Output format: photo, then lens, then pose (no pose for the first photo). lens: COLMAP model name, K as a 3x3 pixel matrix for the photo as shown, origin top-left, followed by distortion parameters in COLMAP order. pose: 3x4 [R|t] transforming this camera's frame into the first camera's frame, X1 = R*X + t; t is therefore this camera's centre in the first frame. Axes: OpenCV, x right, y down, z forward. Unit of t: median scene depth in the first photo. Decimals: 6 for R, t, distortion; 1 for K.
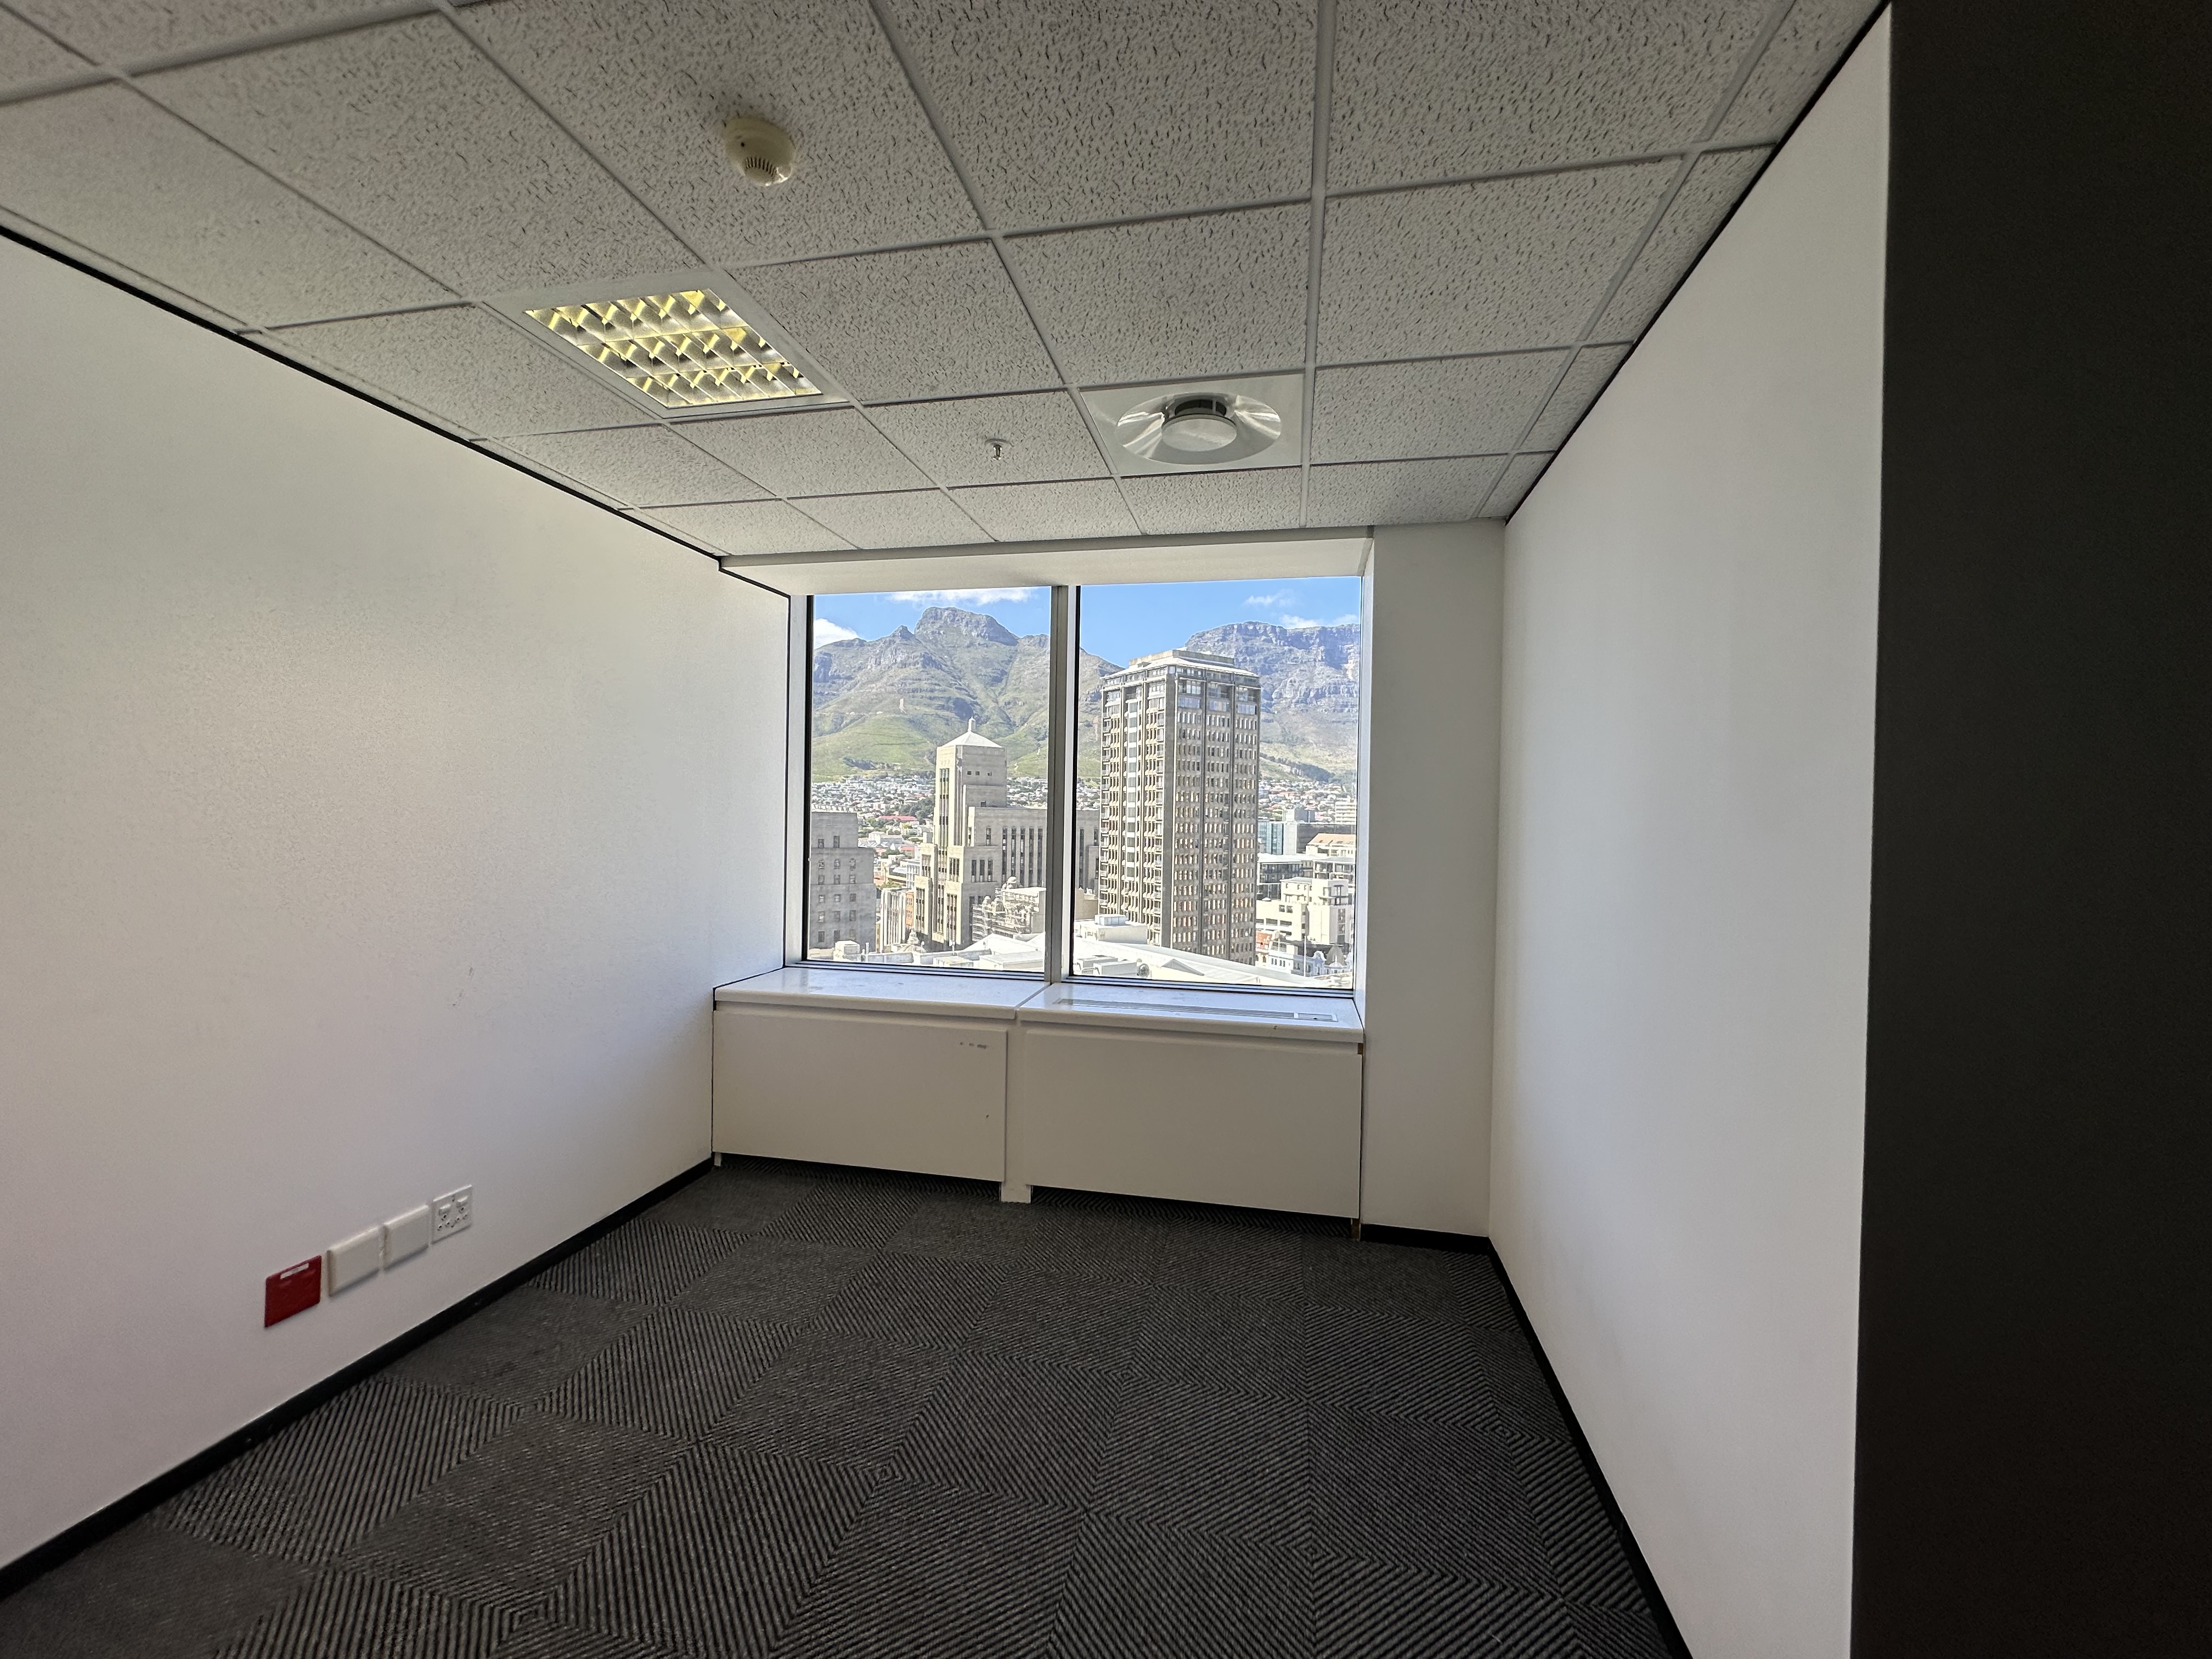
lens RADIAL K [[884.7, 0, 1133.2], [0, 884.7, 811.7], [0, 0, 1]] dist [-0.000671, 0.001384]
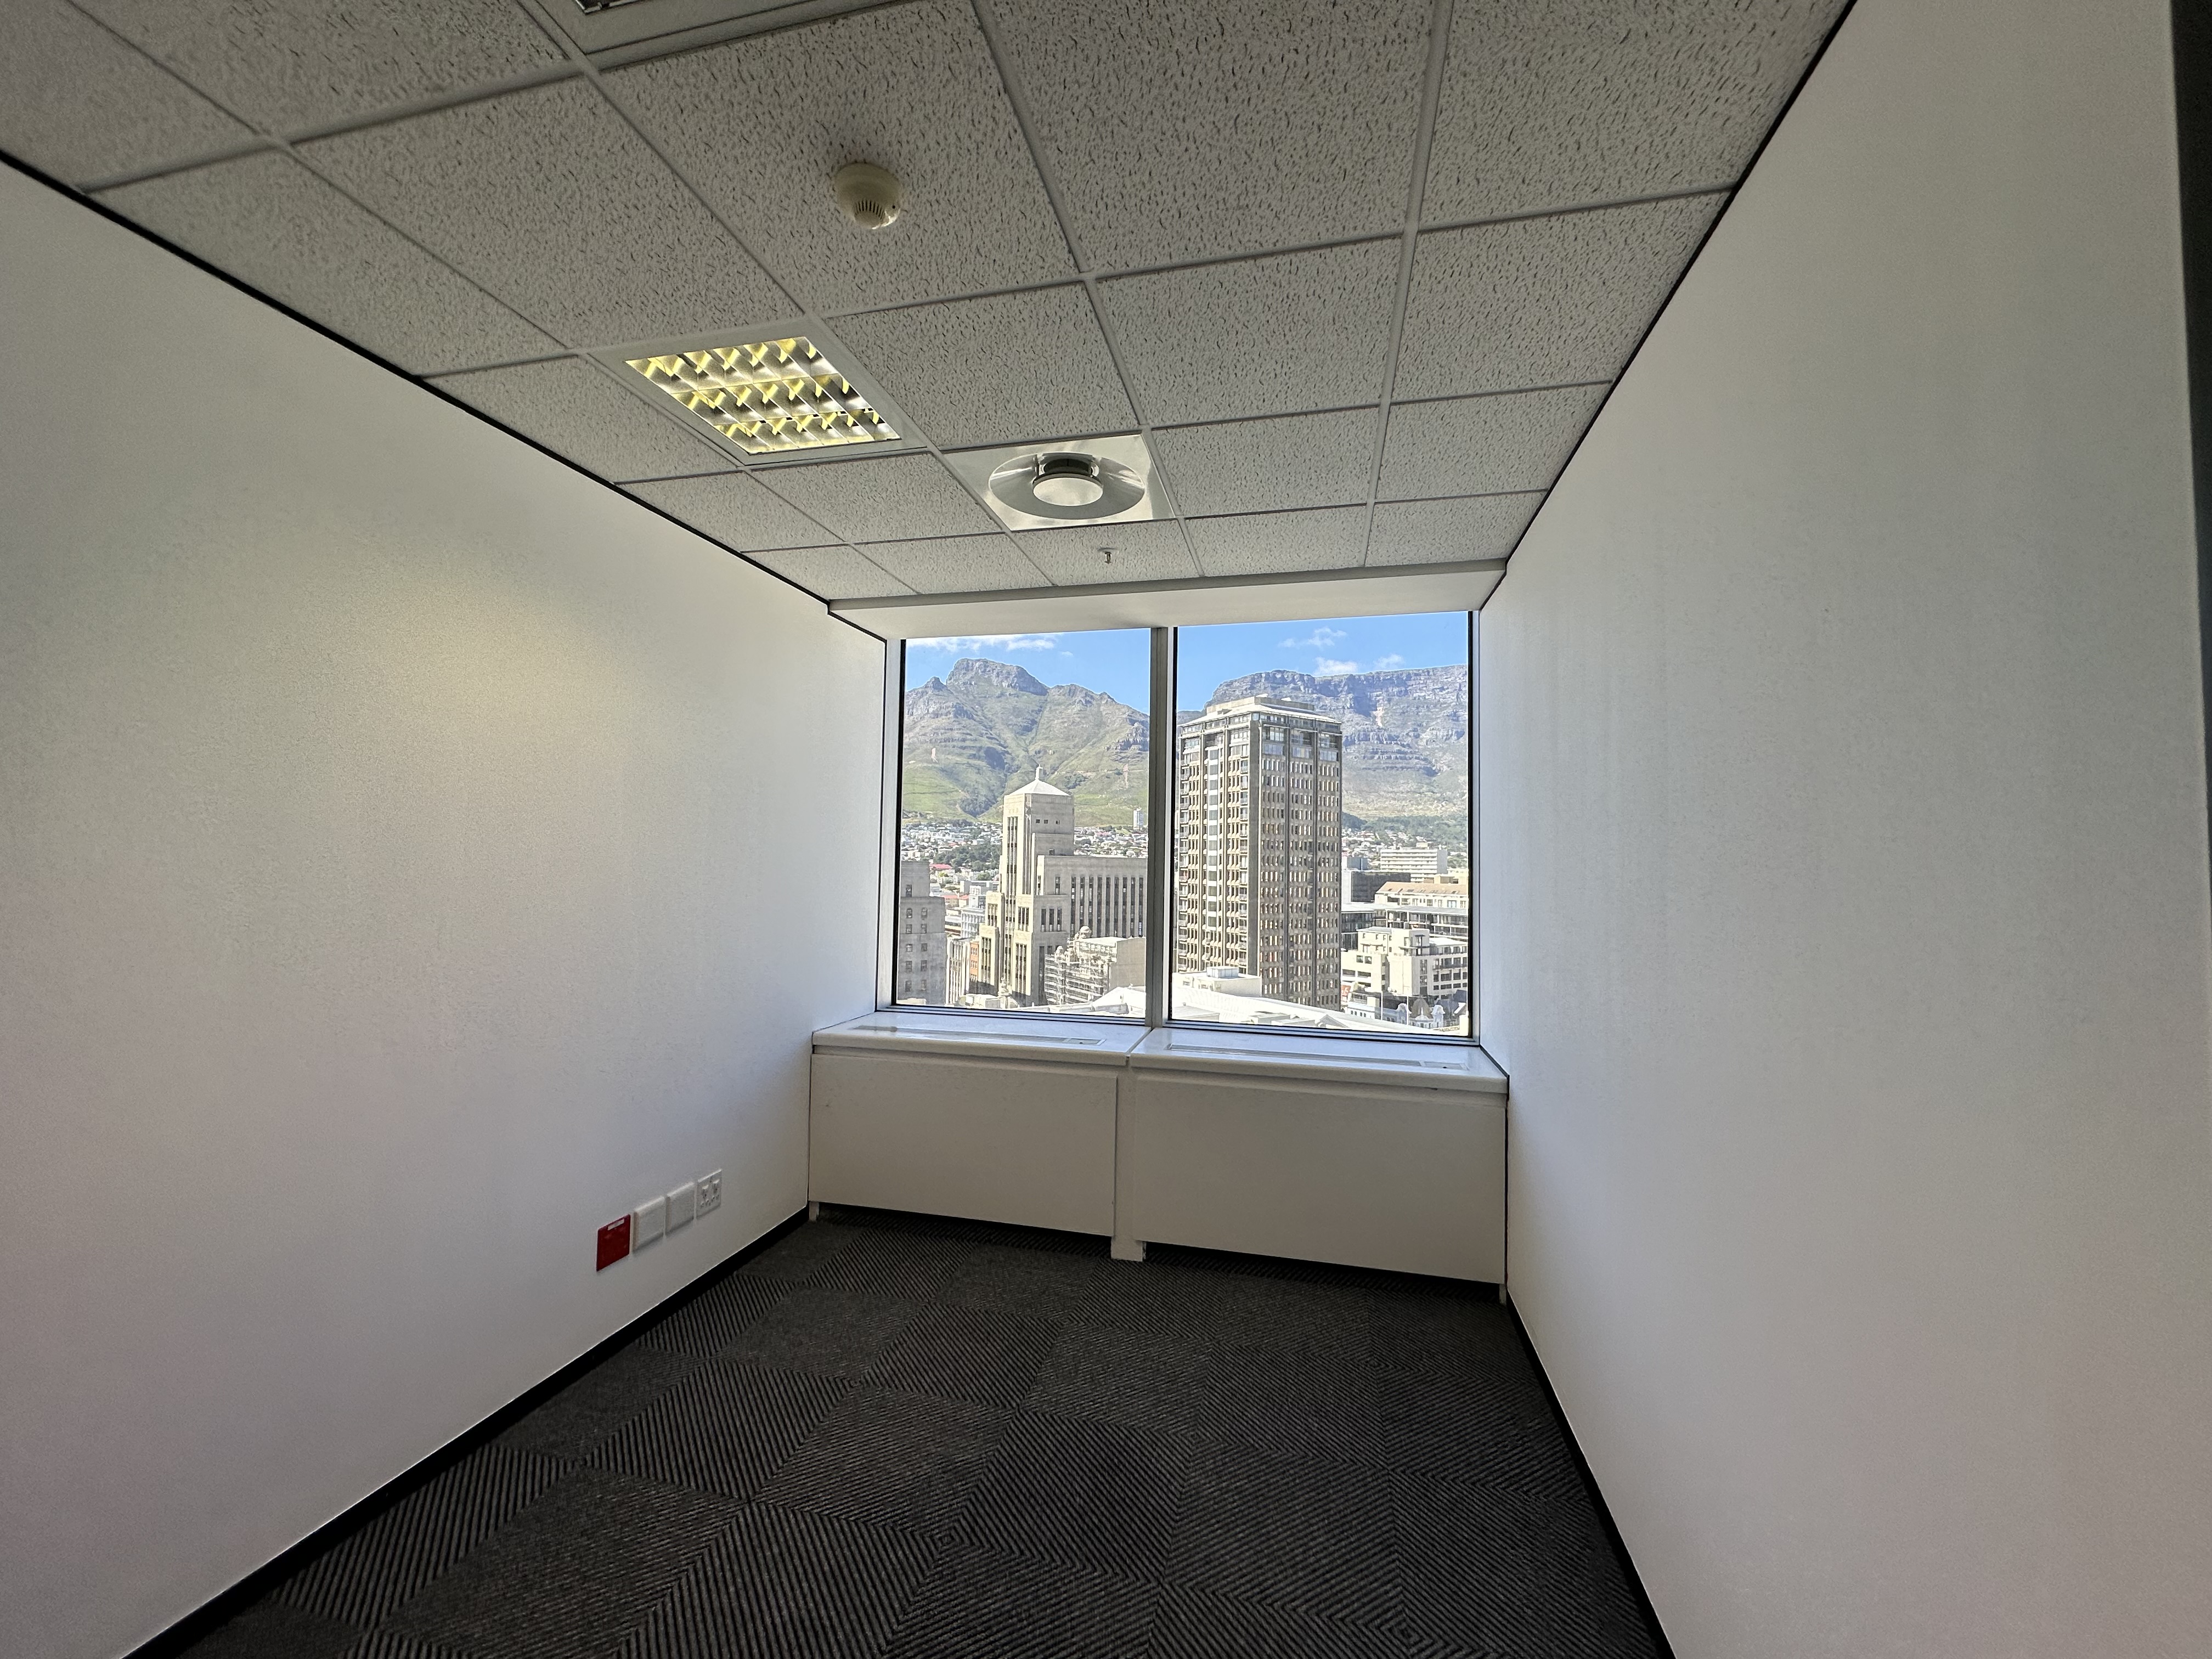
lens RADIAL K [[884.7, 0, 1112.2], [0, 884.7, 839.0], [0, 0, 1]] dist [-0.000671, 0.001384]
pose [[0.999753, -0.001550, -0.022157, -0.092017], [0.001109, 0.999802, -0.019877, -0.004062], [0.022183, 0.019847, 0.999557, 0.019944]]
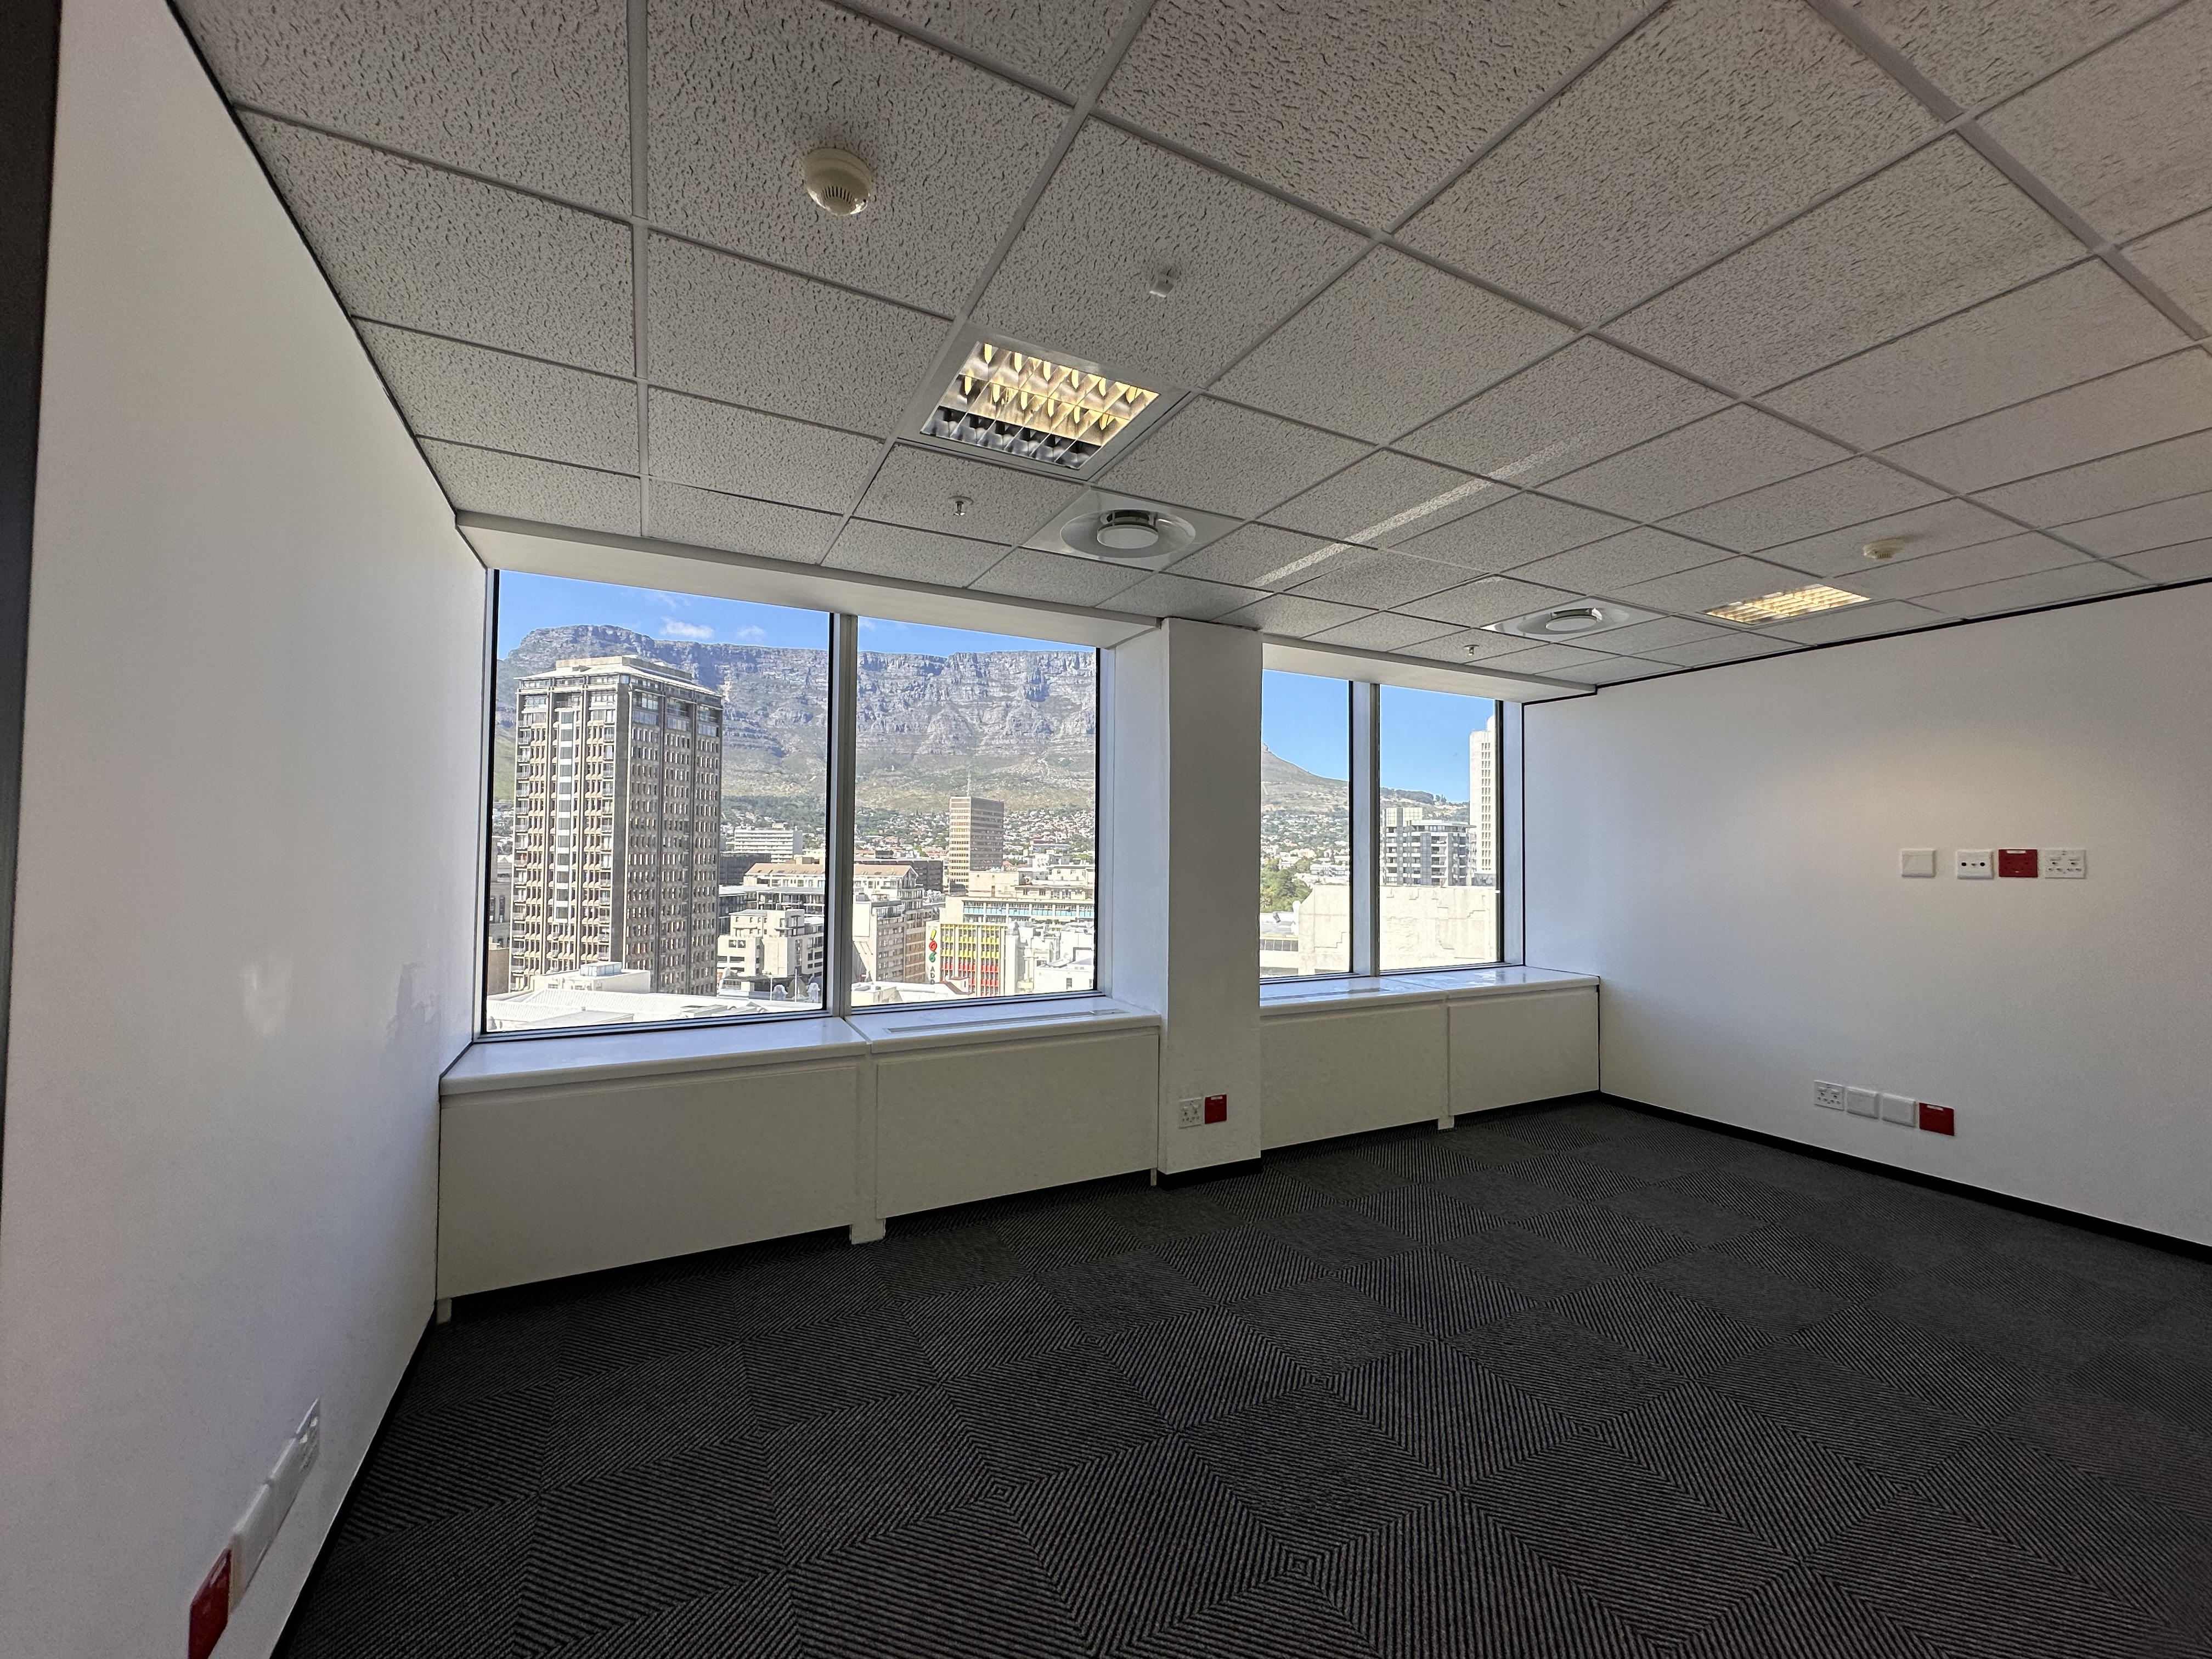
lens RADIAL K [[884.7, 0, 1110.3], [0, 884.7, 834.4], [0, 0, 1]] dist [-0.000671, 0.001384]
pose [[0.766853, 0.004985, 0.641804, -0.144183], [-0.003515, 0.999987, -0.003567, -0.005235], [-0.641814, 0.000479, 0.766861, 0.025800]]
